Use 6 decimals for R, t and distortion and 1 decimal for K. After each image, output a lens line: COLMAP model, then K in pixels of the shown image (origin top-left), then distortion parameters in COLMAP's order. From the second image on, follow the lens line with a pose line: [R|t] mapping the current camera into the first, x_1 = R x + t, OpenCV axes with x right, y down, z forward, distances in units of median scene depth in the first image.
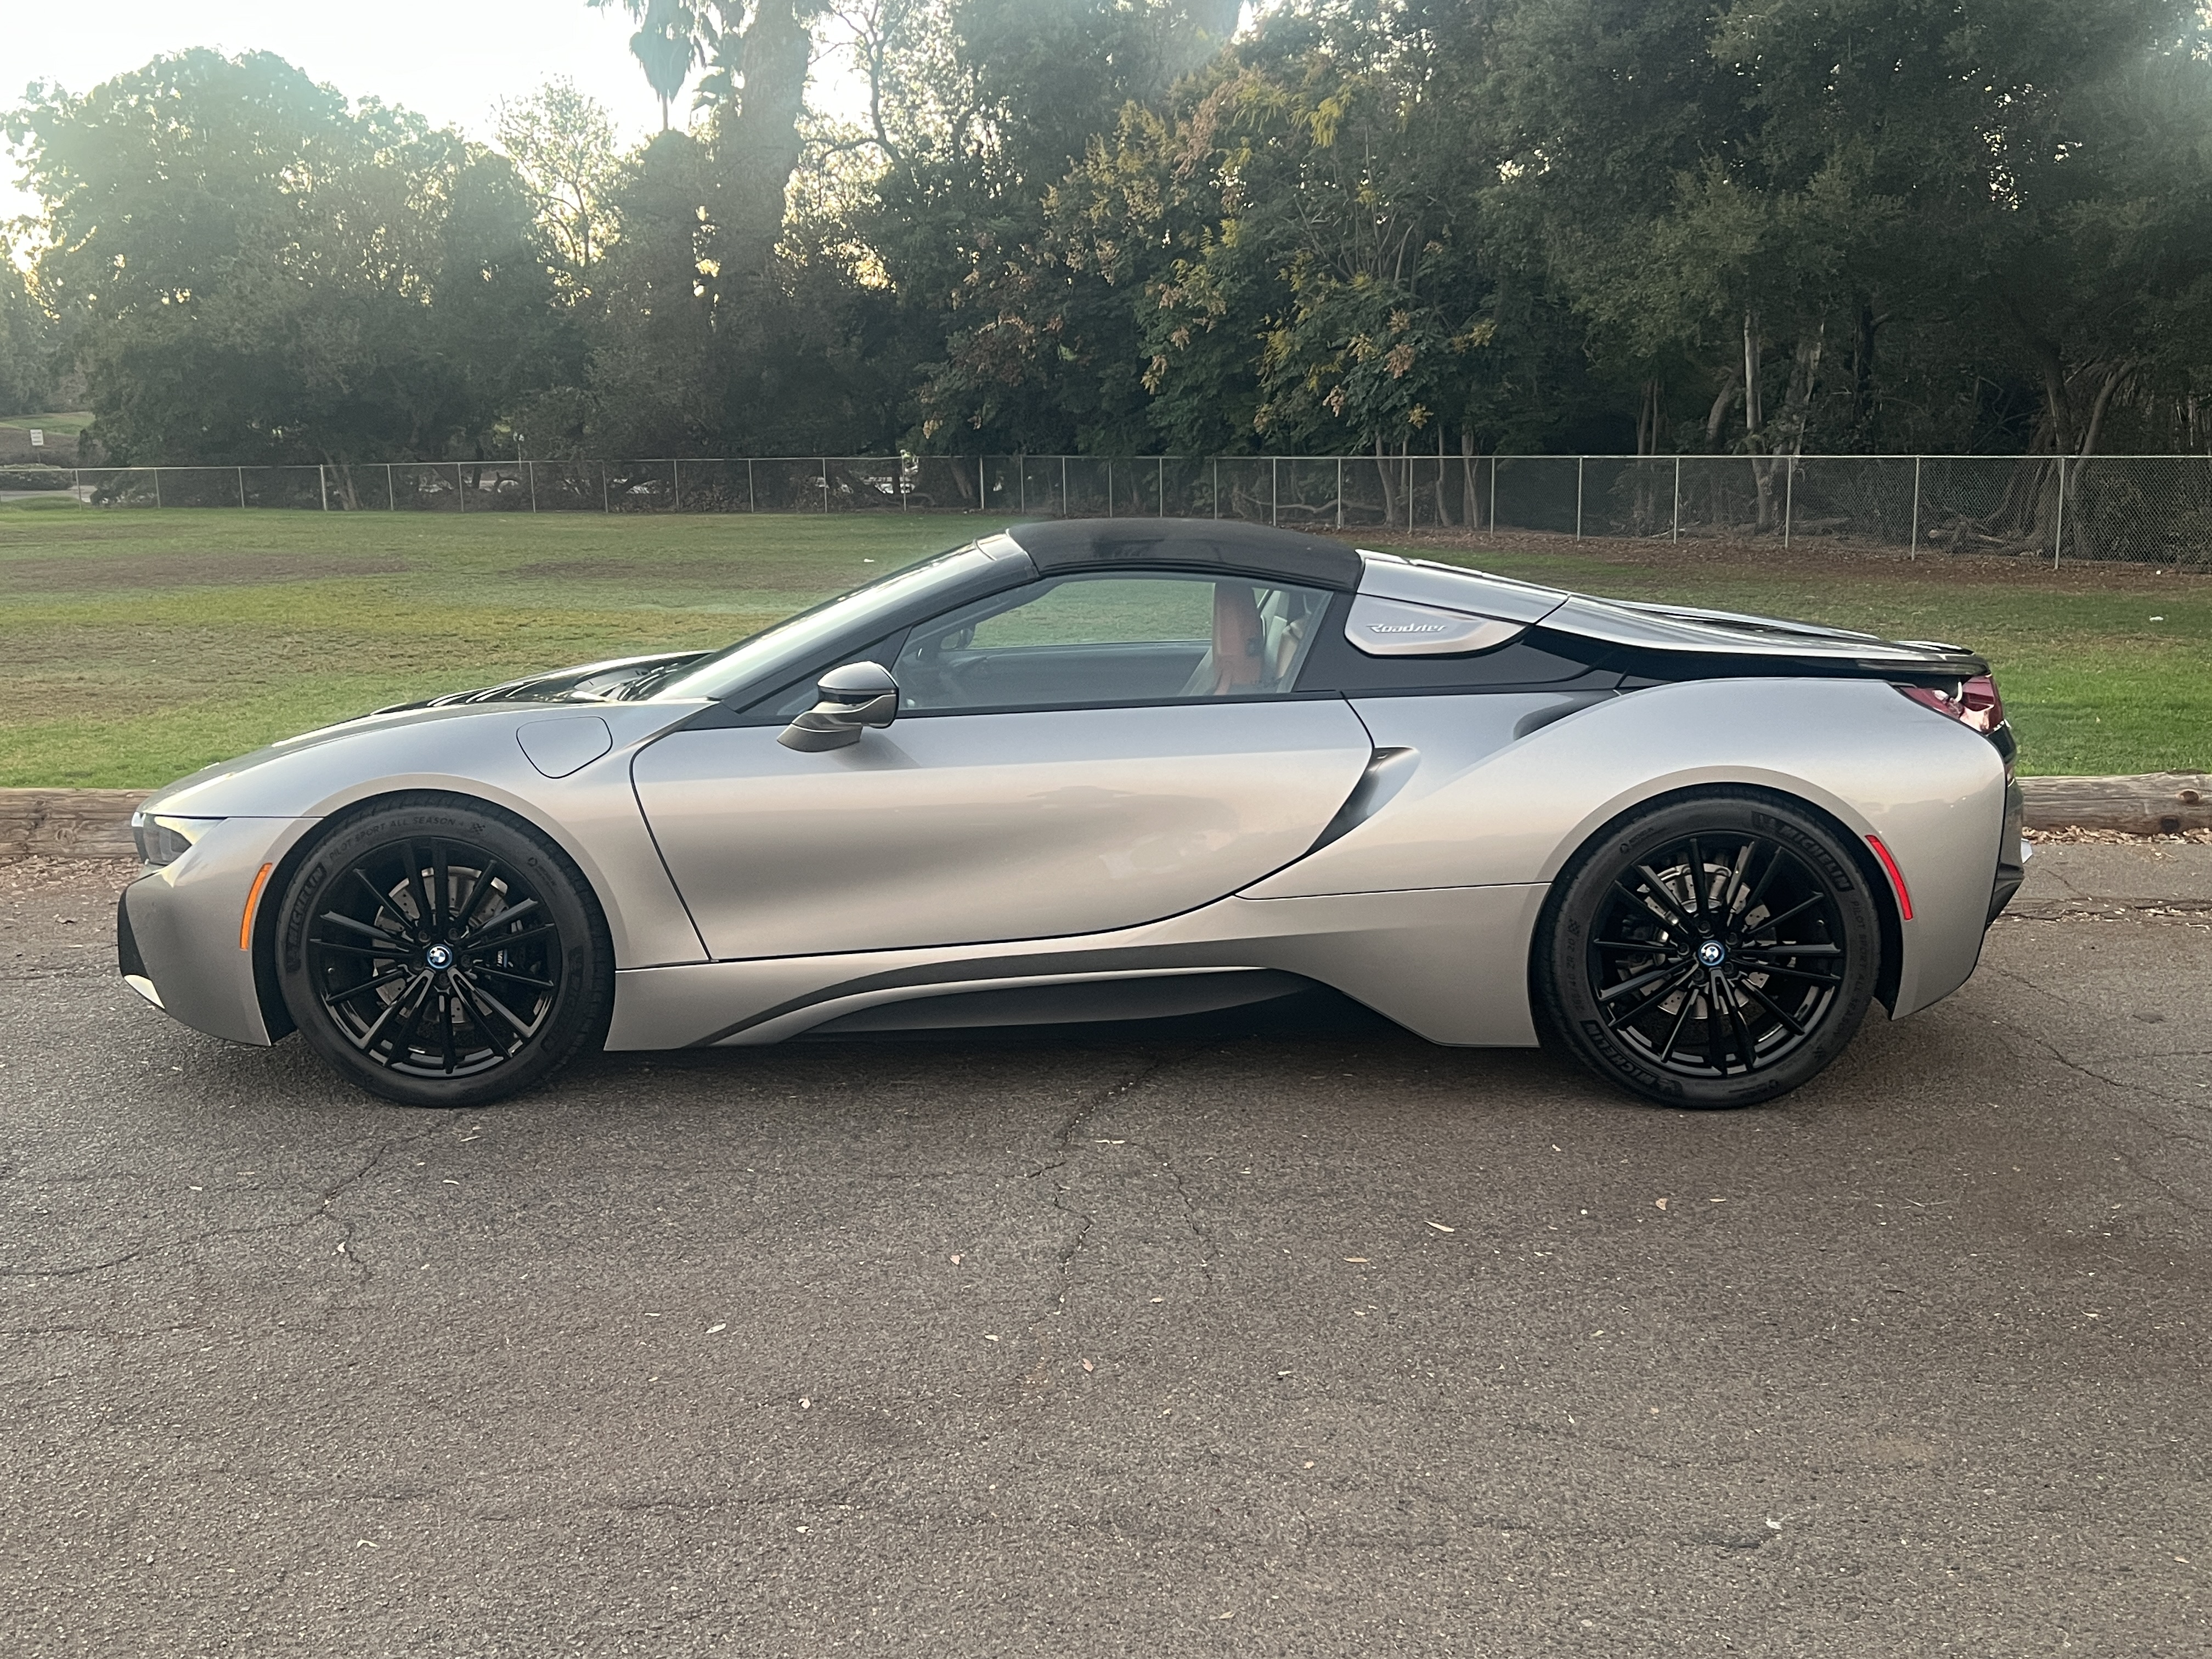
lens RADIAL K [[2110.7, 0, 1106.0], [0, 2110.7, 829.5], [0, 0, 1]] dist [0.082165, -0.152818]
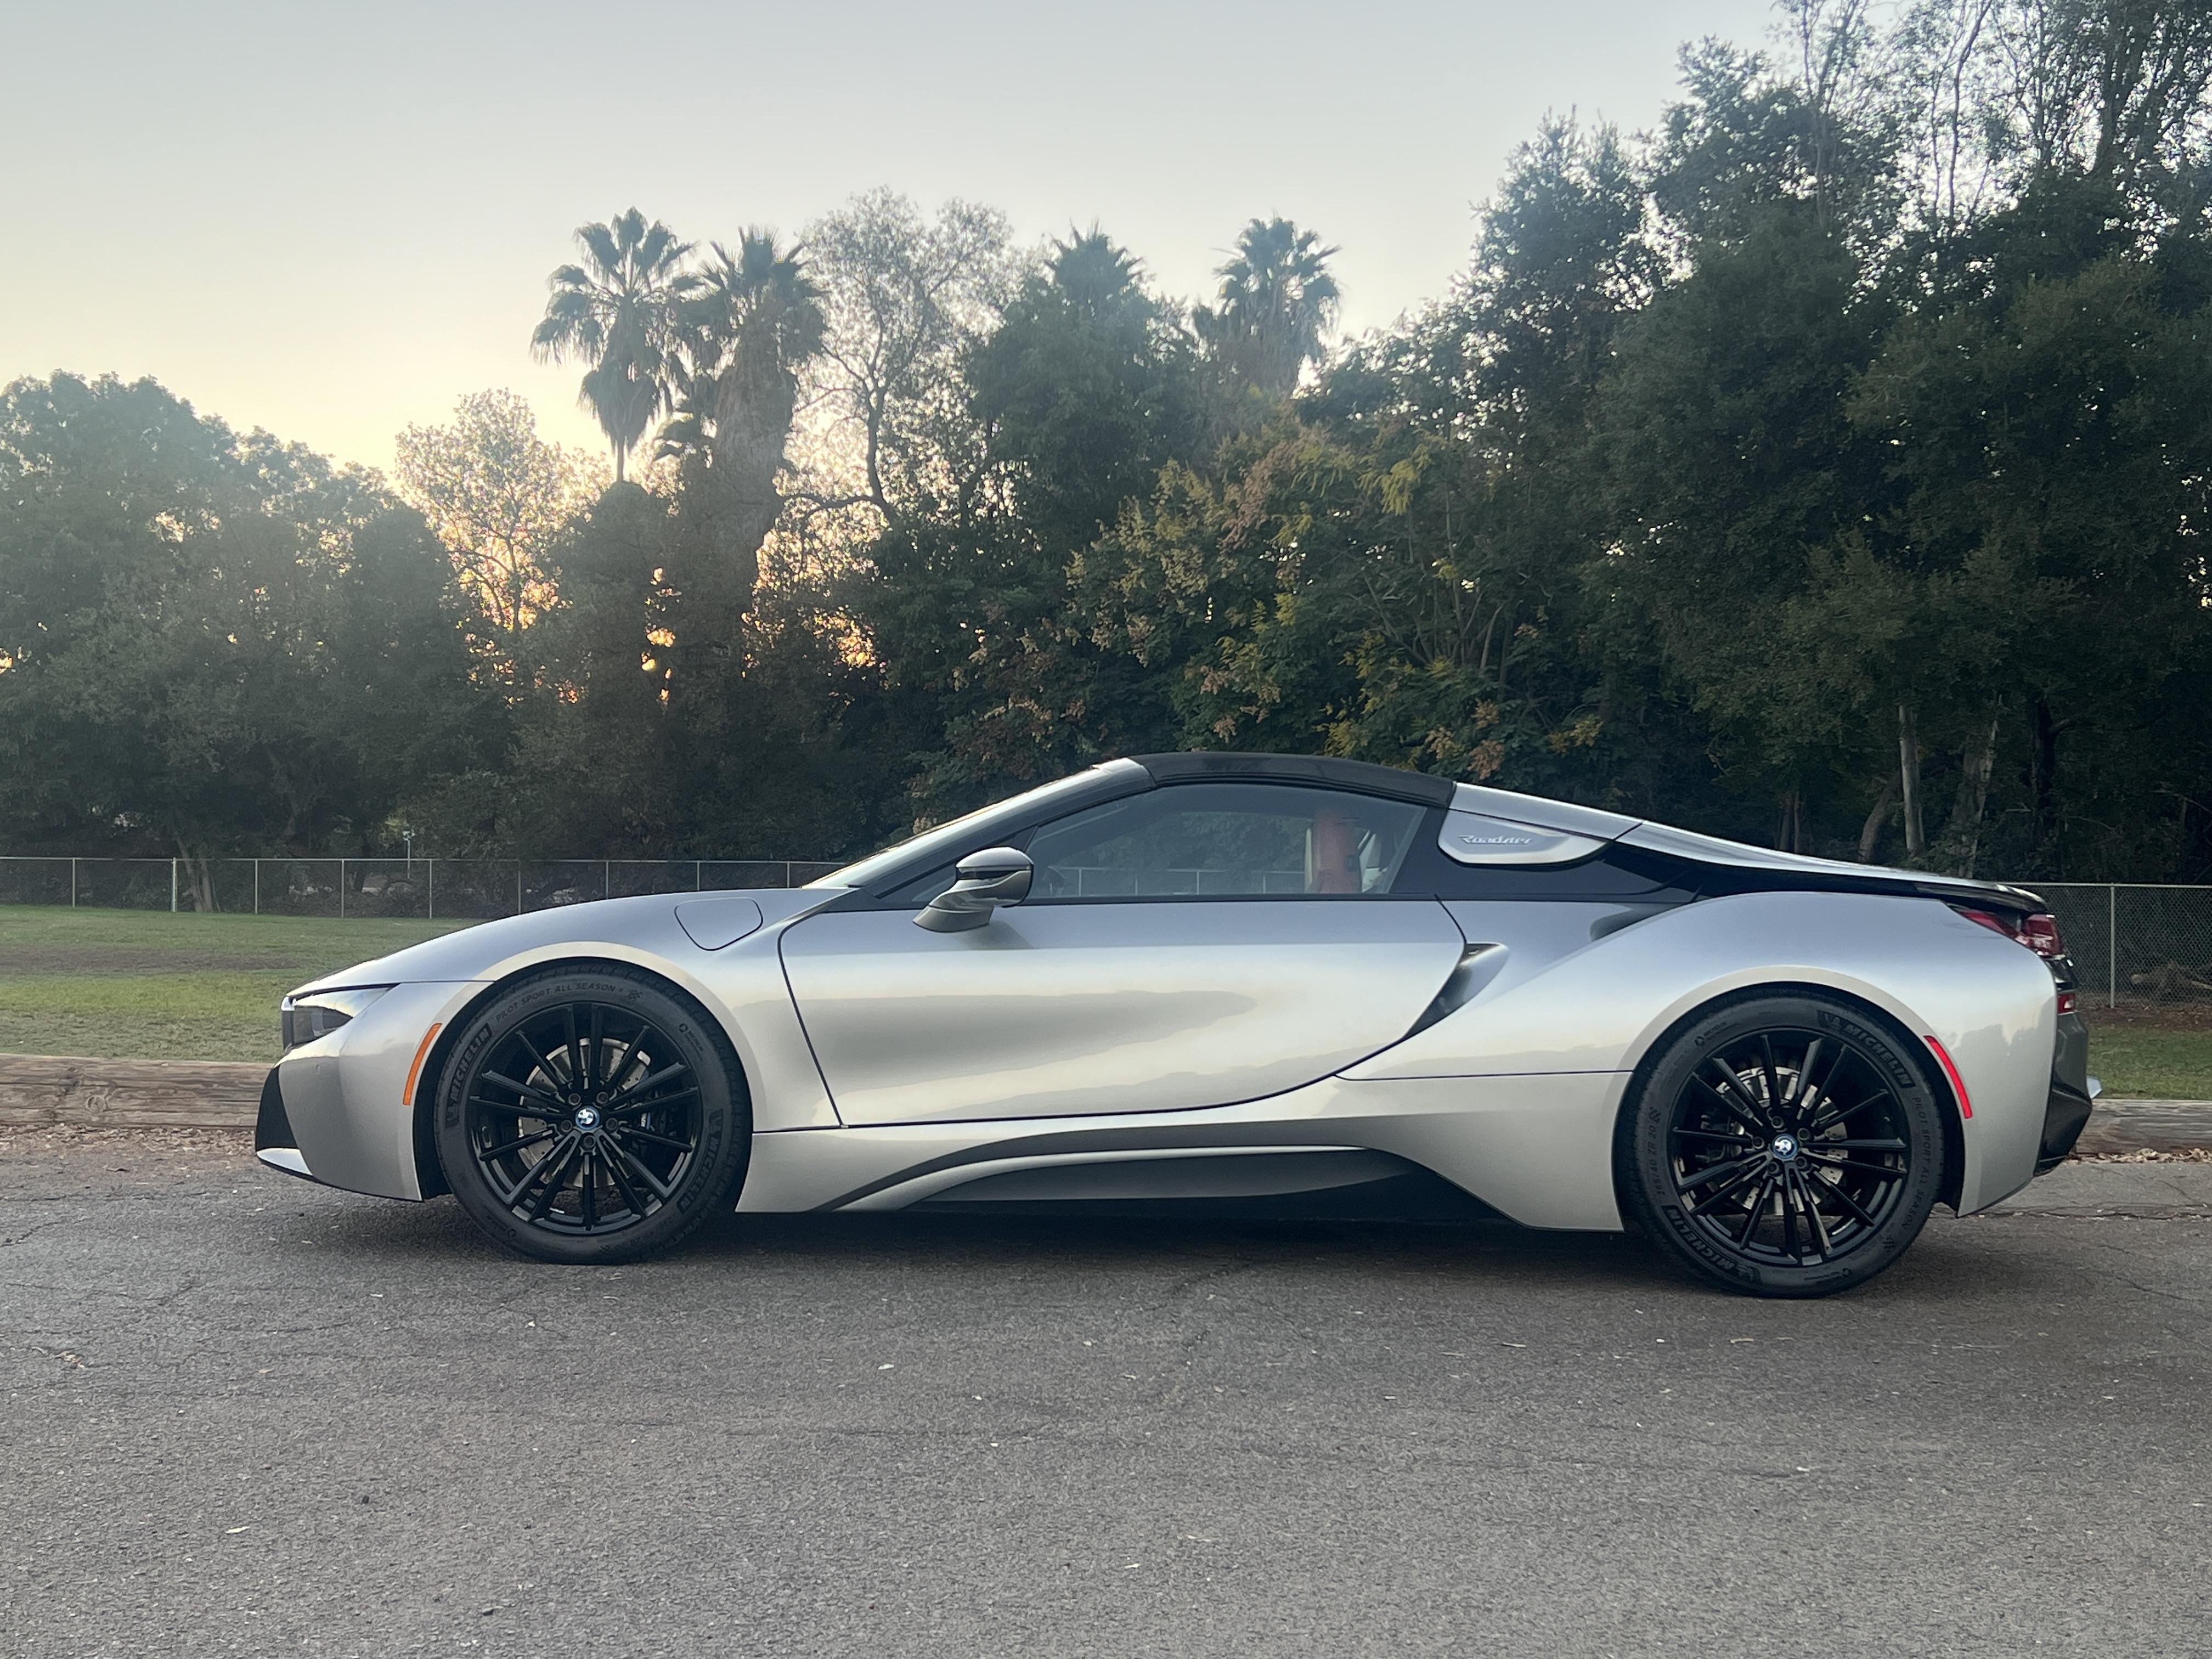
lens RADIAL K [[2666.5, 0, 1106.0], [0, 2666.5, 829.5], [0, 0, 1]] dist [0.202664, -0.627123]
pose [[0.999627, 0.026549, -0.006334, -0.005569], [-0.027275, 0.980375, -0.195248, 0.019771], [0.001026, 0.195348, 0.980734, -0.039814]]
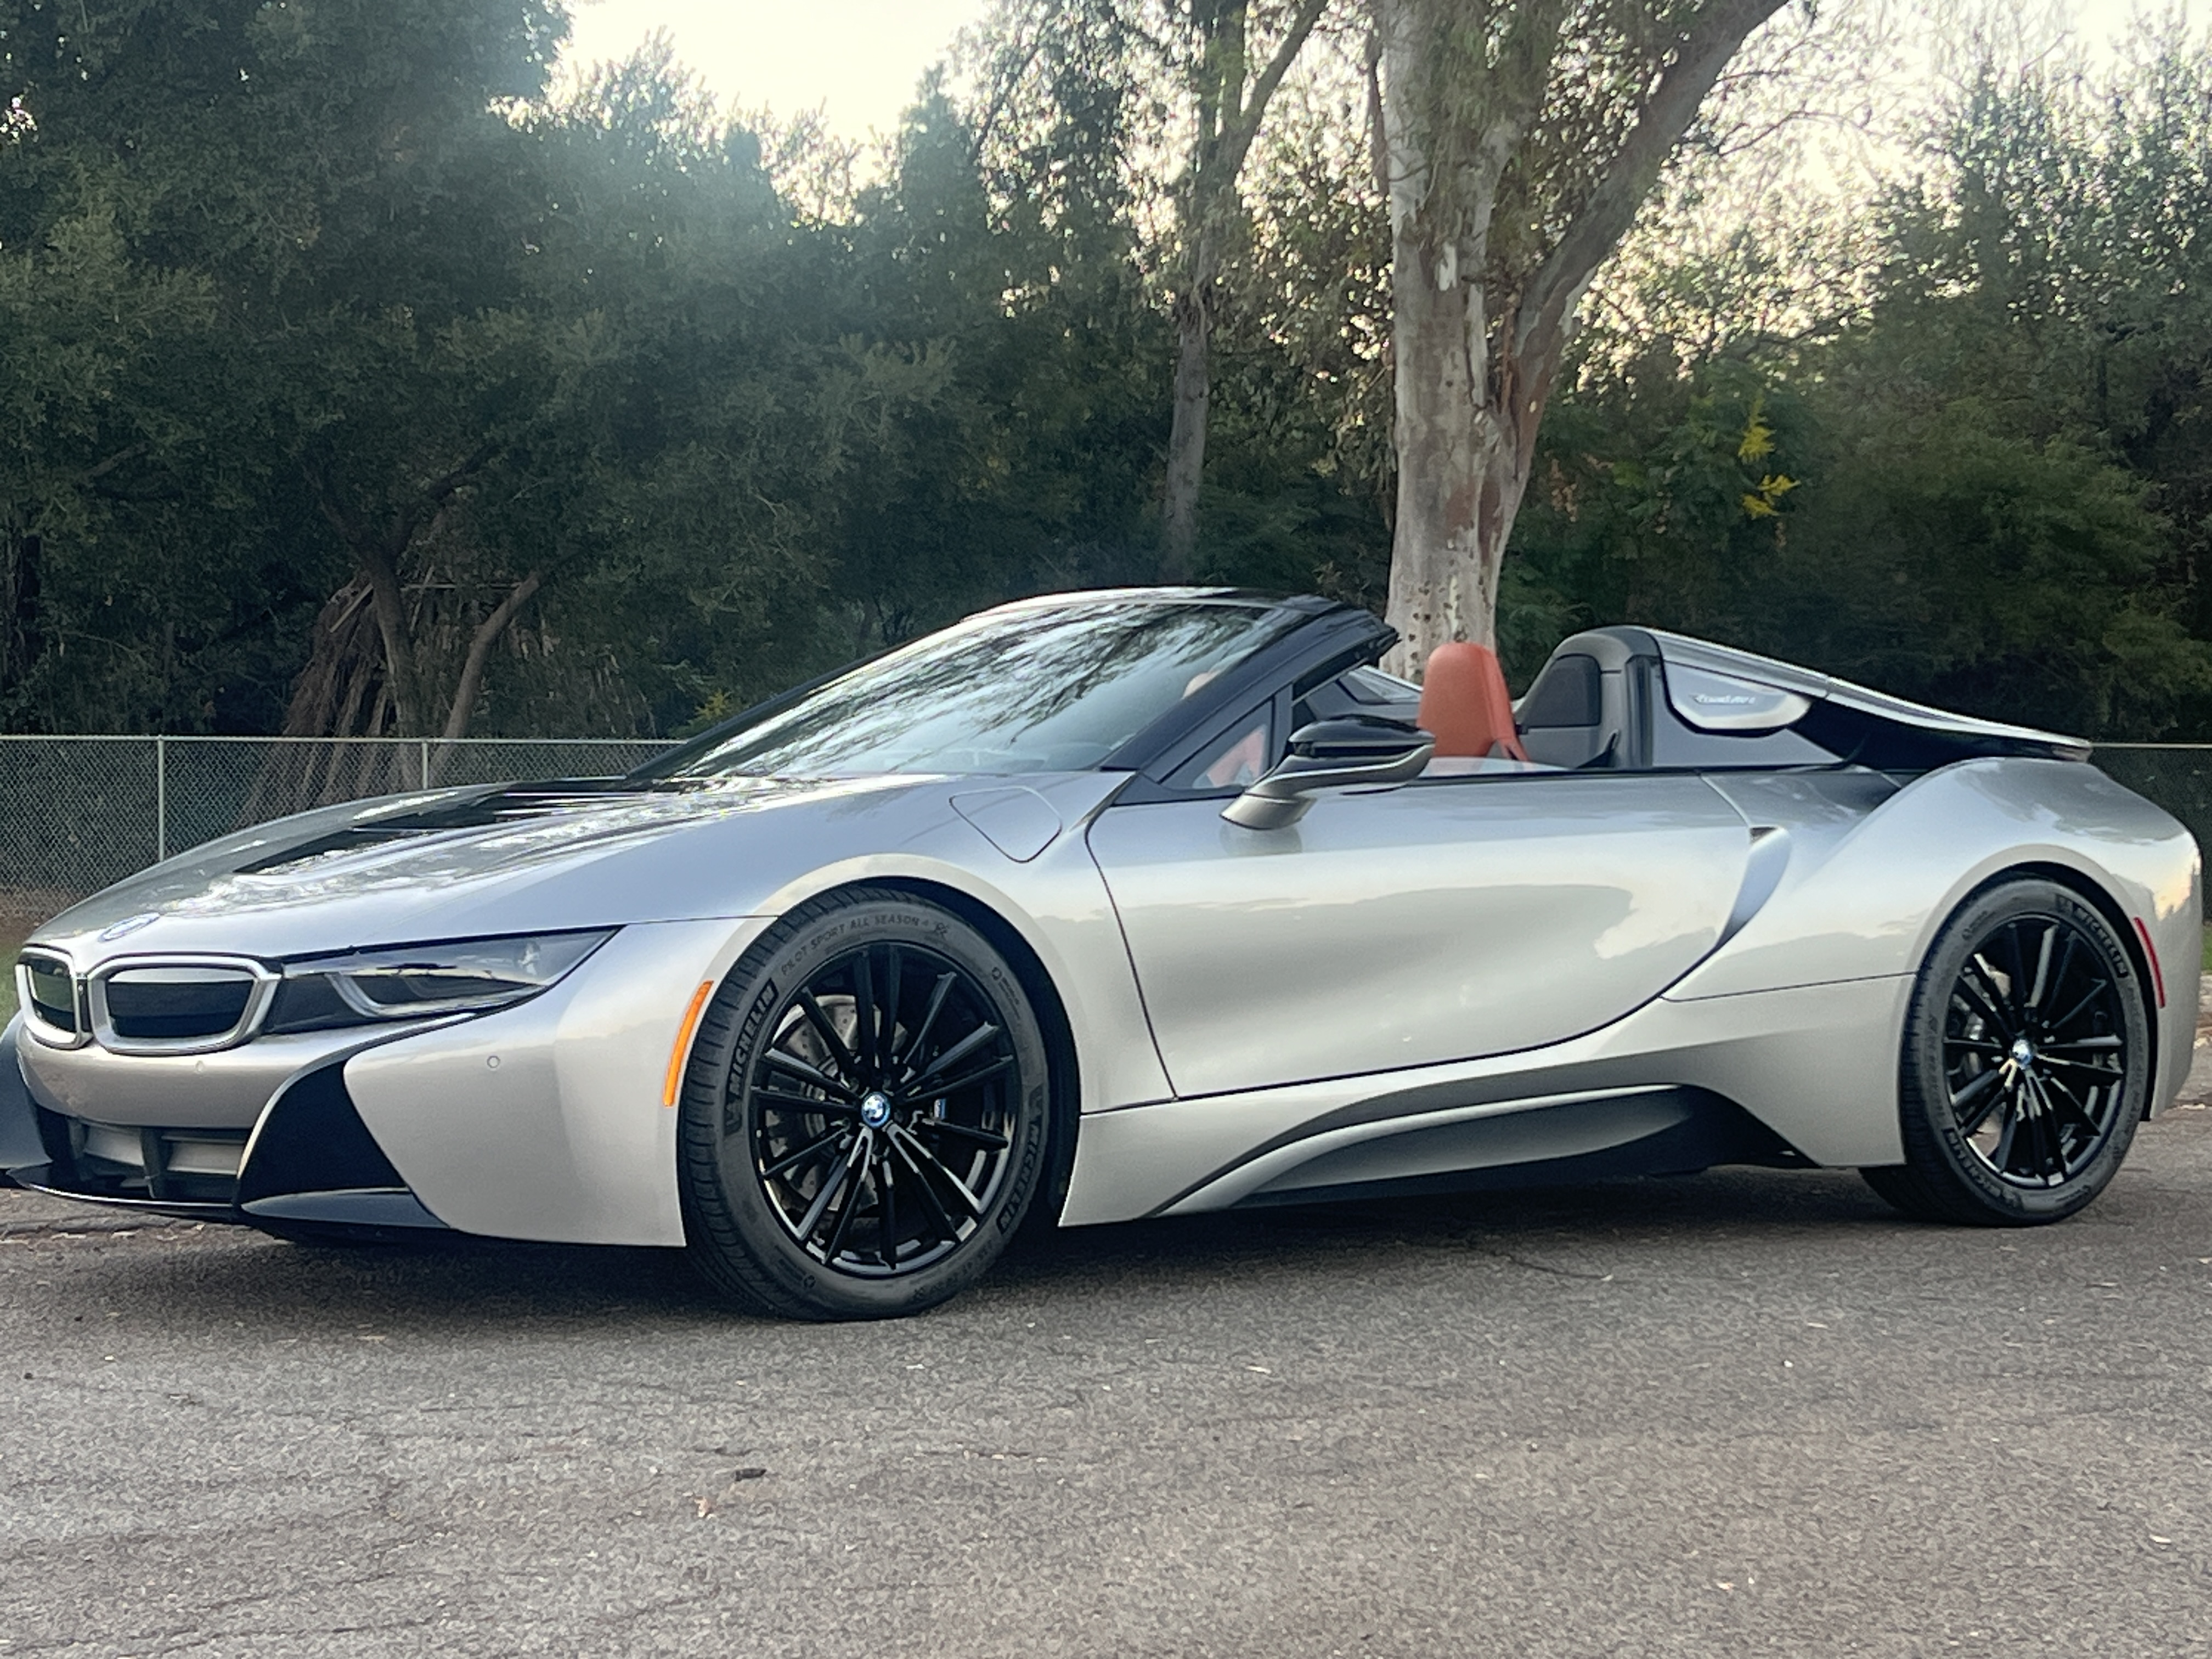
lens RADIAL K [[4450.5, 0, 1106.0], [0, 4450.5, 829.5], [0, 0, 1]] dist [0.120202, 0.050813]
pose [[0.780118, 0.002315, 0.625628, -0.138464], [0.100359, 0.986580, -0.128792, 0.019429], [-0.617530, 0.163260, 0.769417, -0.028862]]
